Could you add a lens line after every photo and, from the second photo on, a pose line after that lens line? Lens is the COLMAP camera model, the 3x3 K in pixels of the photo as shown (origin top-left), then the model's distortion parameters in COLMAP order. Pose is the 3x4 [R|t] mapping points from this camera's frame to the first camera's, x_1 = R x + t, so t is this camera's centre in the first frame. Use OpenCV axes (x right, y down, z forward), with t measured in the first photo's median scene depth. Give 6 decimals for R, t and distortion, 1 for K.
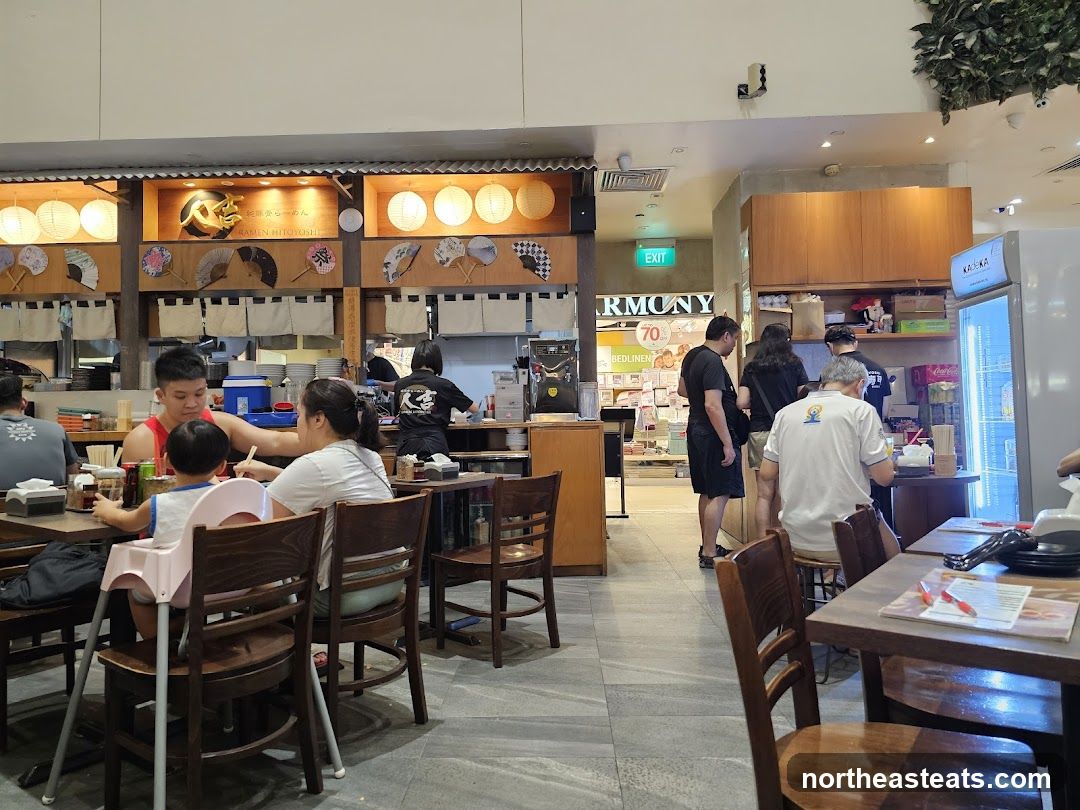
lens RADIAL K [[755.3, 0, 540.0], [0, 755.3, 405.0], [0, 0, 1]] dist [0.063601, -0.058971]
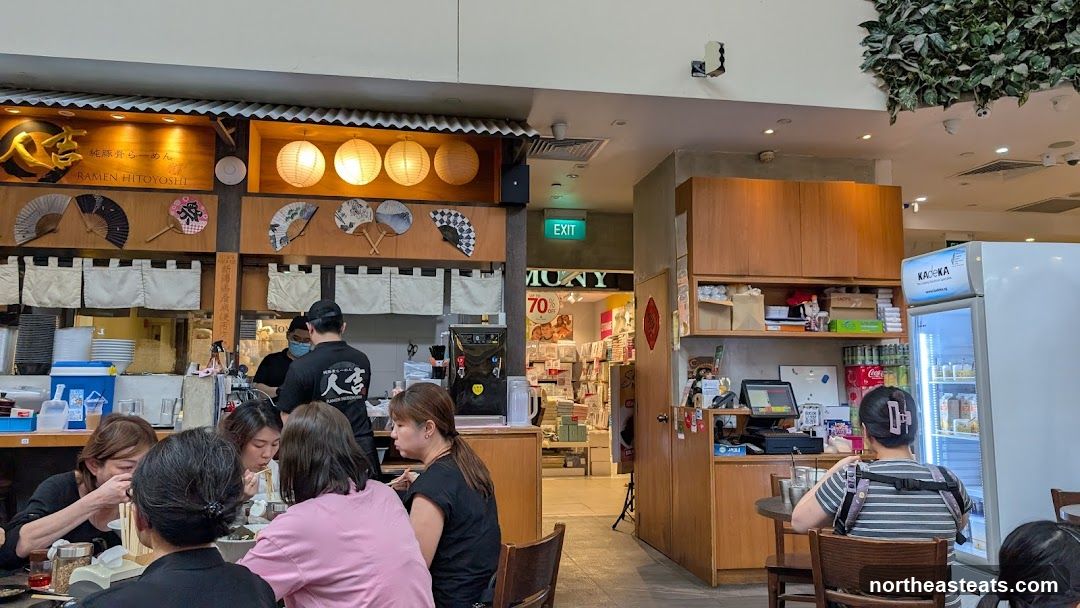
lens RADIAL K [[818.3, 0, 556.9], [0, 818.3, 310.1], [0, 0, 1]] dist [0.007258, -0.002004]
pose [[0.976672, 0.039248, 0.211121, -0.087382], [-0.024288, 0.997037, -0.072993, -0.038870], [-0.213360, 0.066162, 0.974731, 0.081674]]
